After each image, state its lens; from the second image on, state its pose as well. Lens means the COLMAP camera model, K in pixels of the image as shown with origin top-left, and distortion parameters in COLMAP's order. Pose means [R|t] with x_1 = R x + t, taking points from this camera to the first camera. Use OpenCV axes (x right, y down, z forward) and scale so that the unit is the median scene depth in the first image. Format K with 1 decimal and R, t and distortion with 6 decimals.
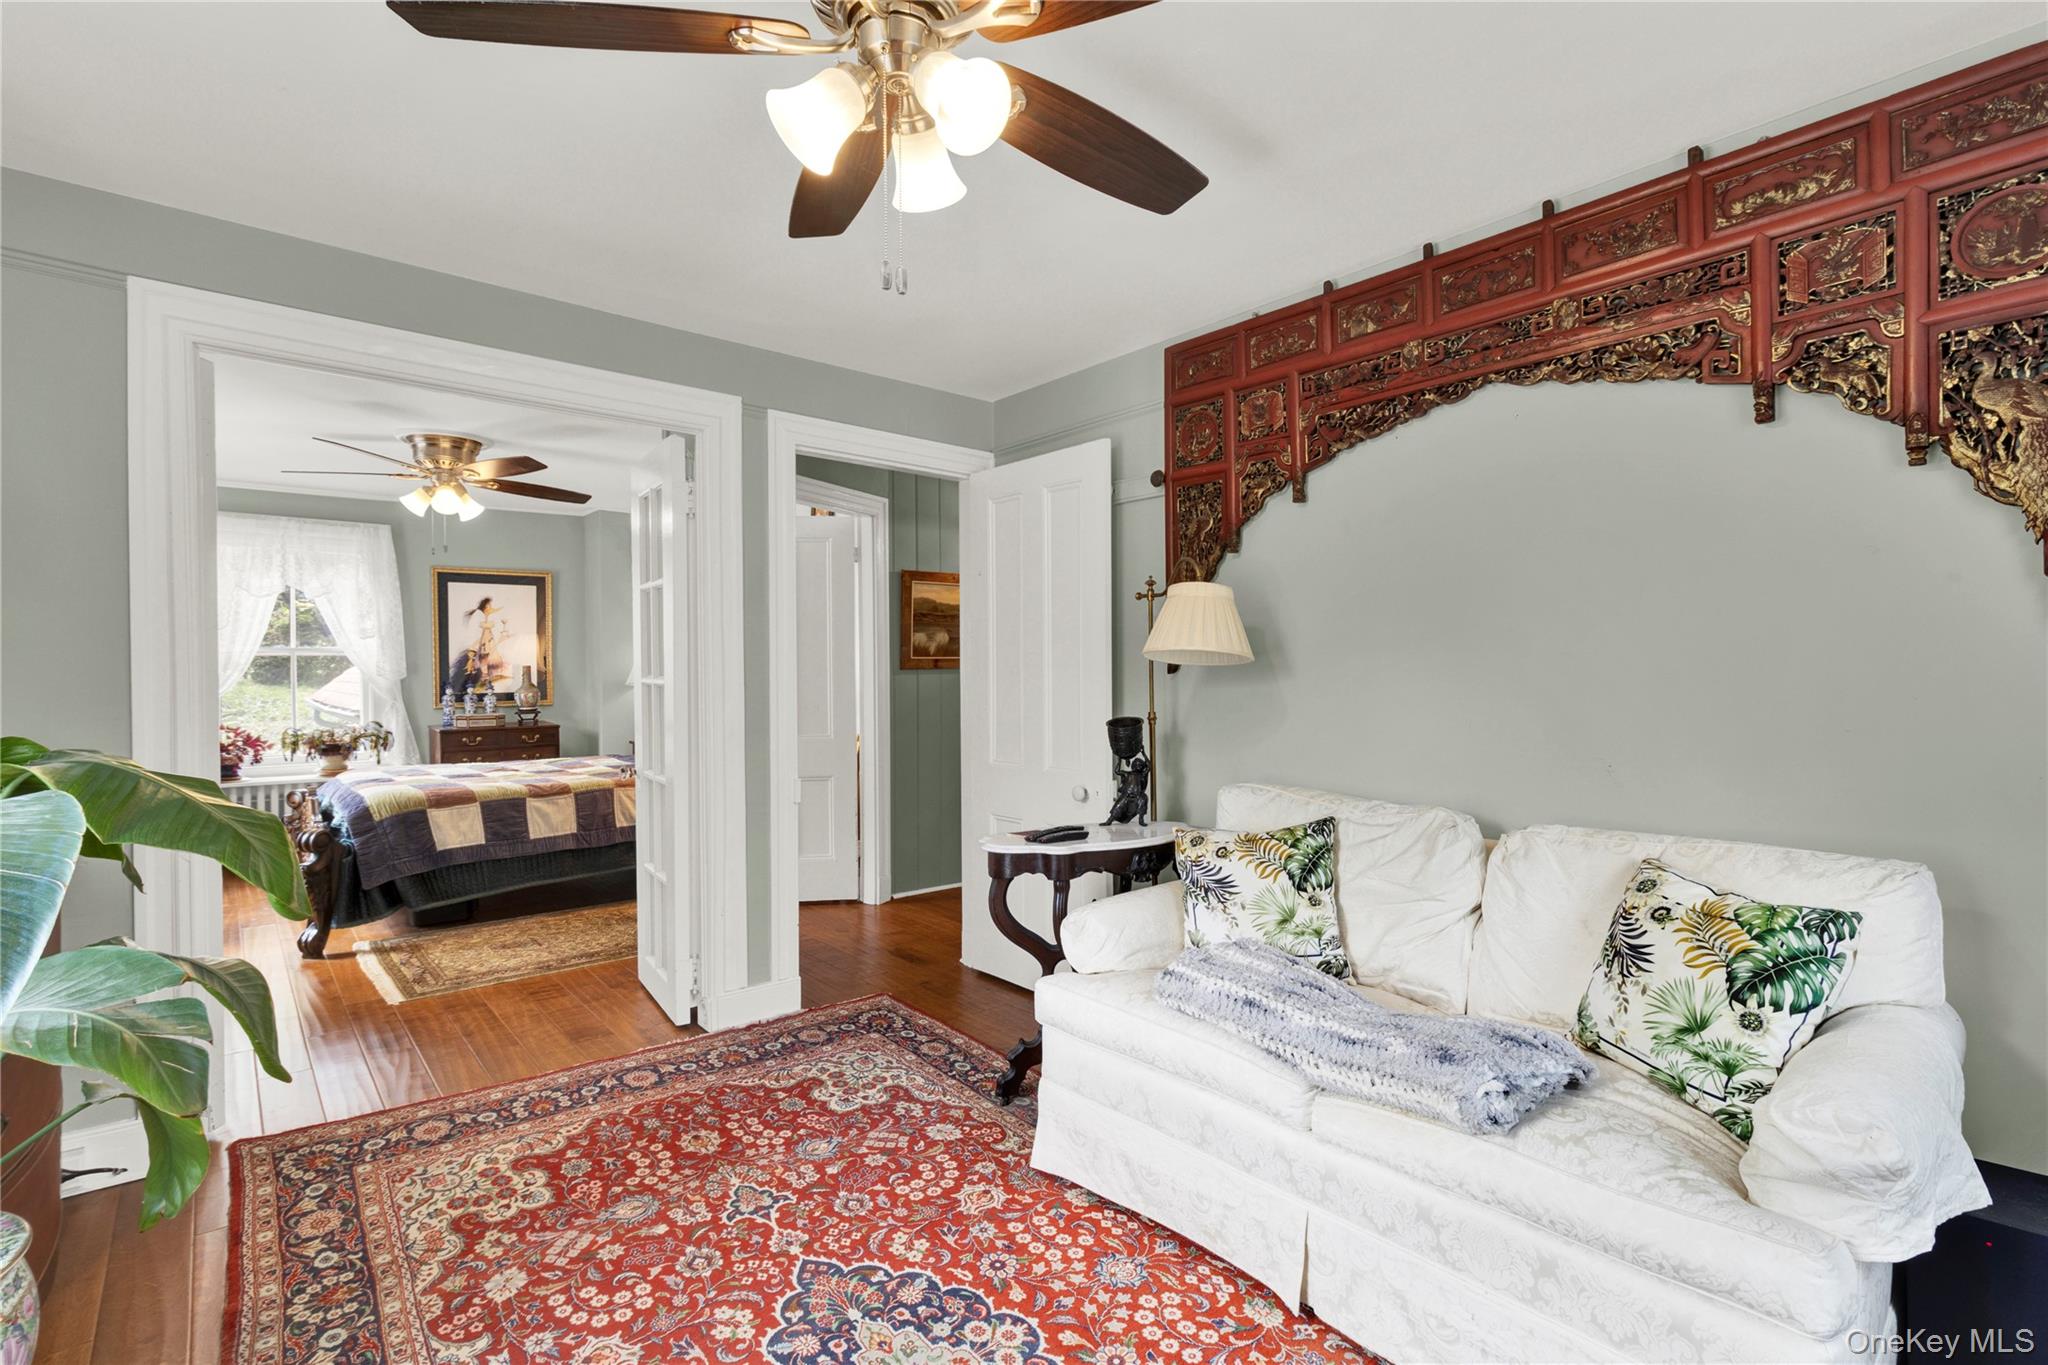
lens RADIAL K [[927.5, 0, 1031.9], [0, 927.5, 675.8], [0, 0, 1]] dist [-0.002299, -0.000745]
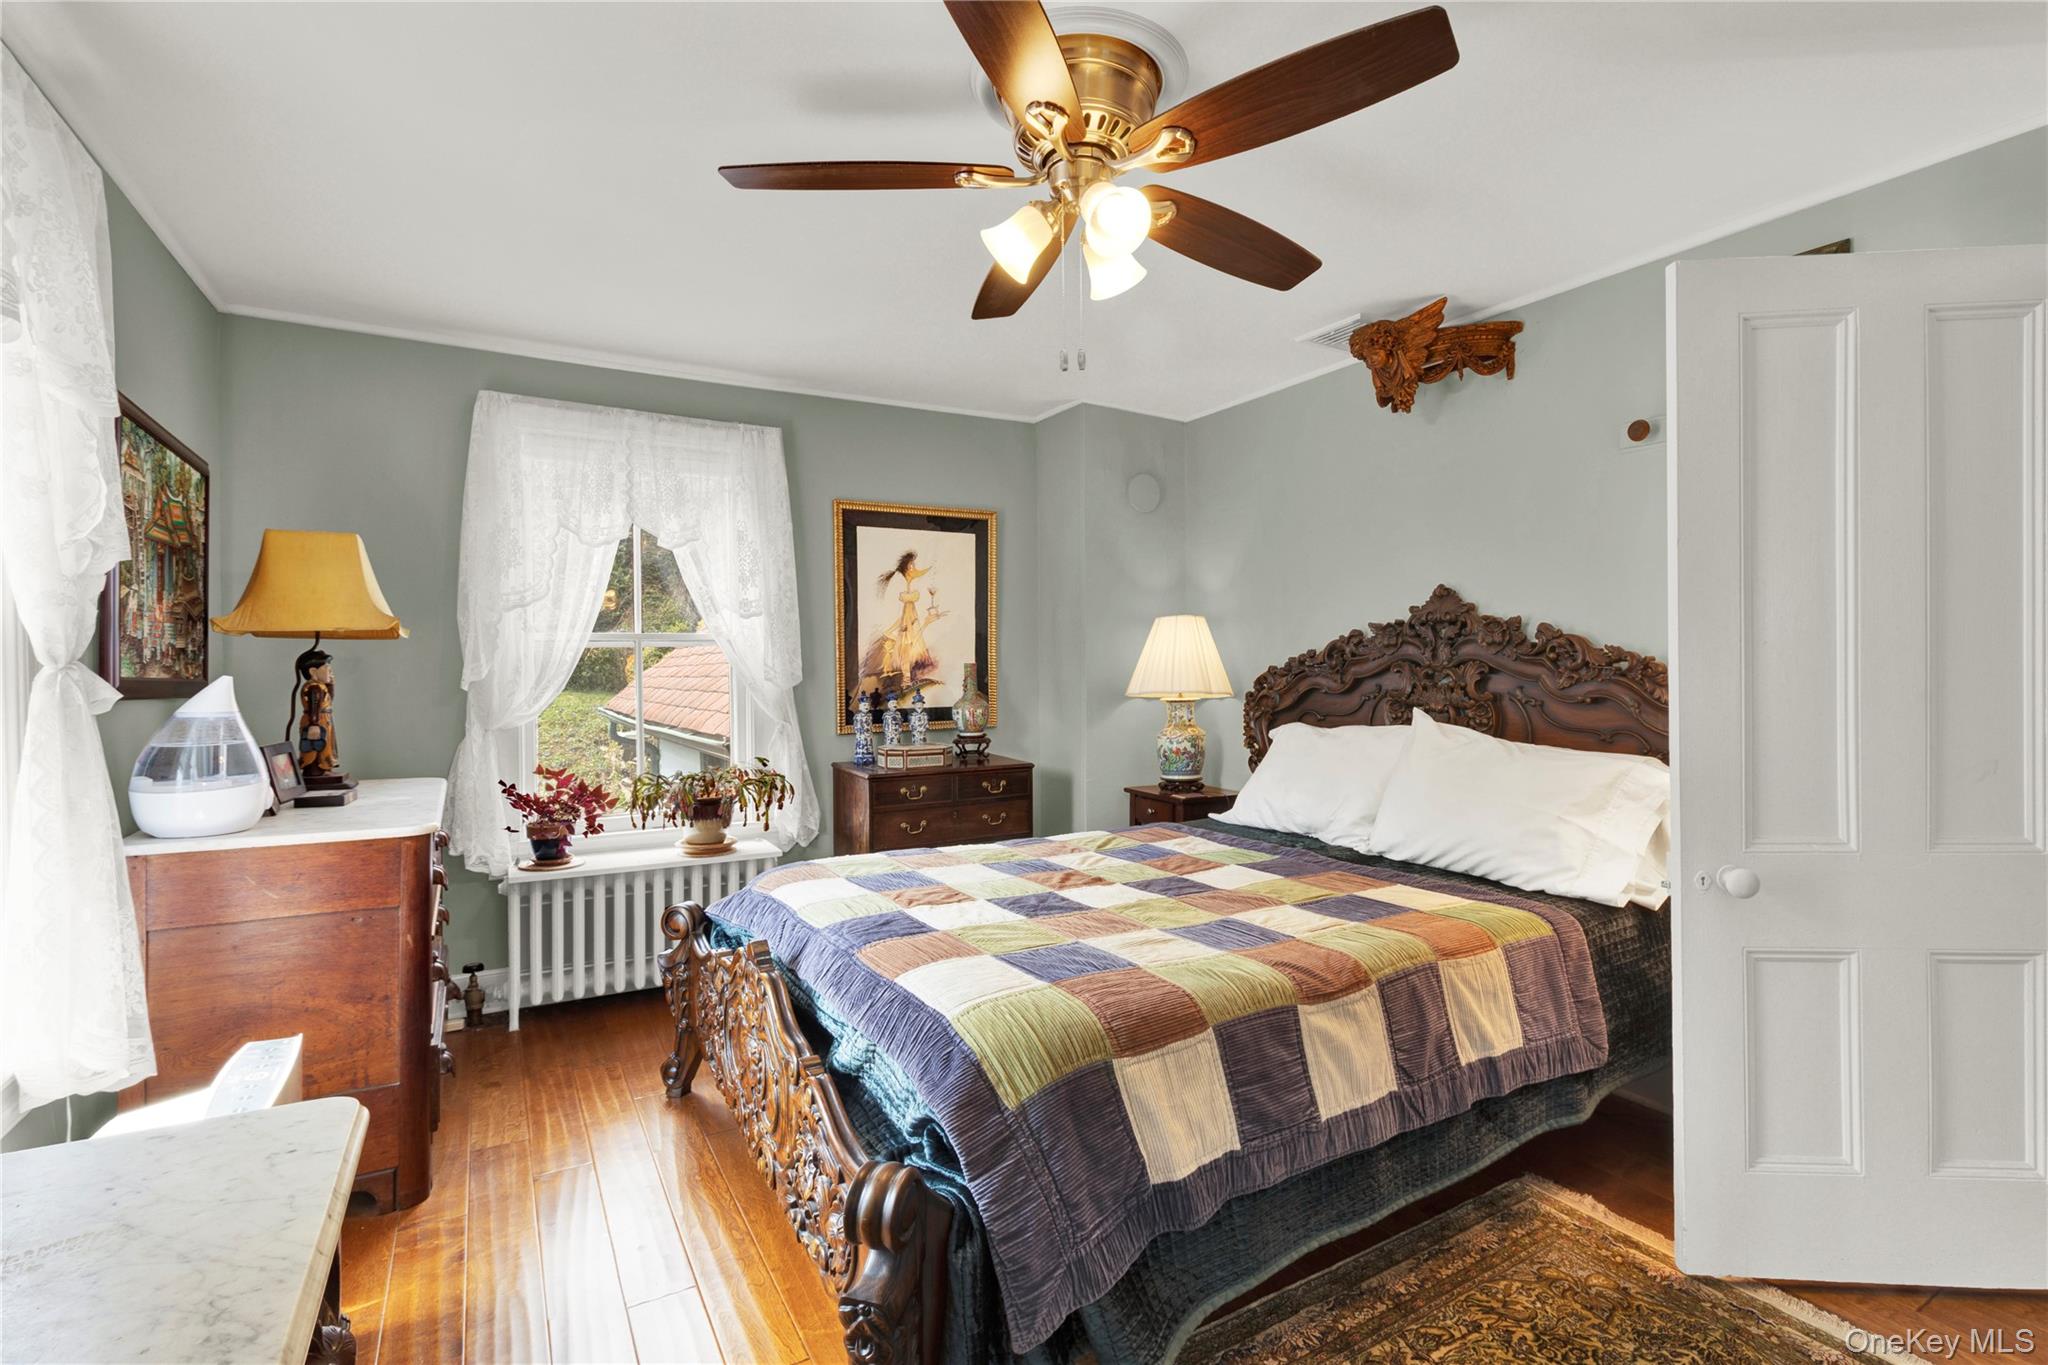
lens RADIAL K [[927.5, 0, 1031.9], [0, 927.5, 675.8], [0, 0, 1]] dist [-0.002299, -0.000745]
pose [[0.982743, -0.000872, -0.184974, -0.434580], [0.000400, 0.999997, -0.002588, -0.001252], [0.184975, 0.002469, 0.982740, 0.454961]]
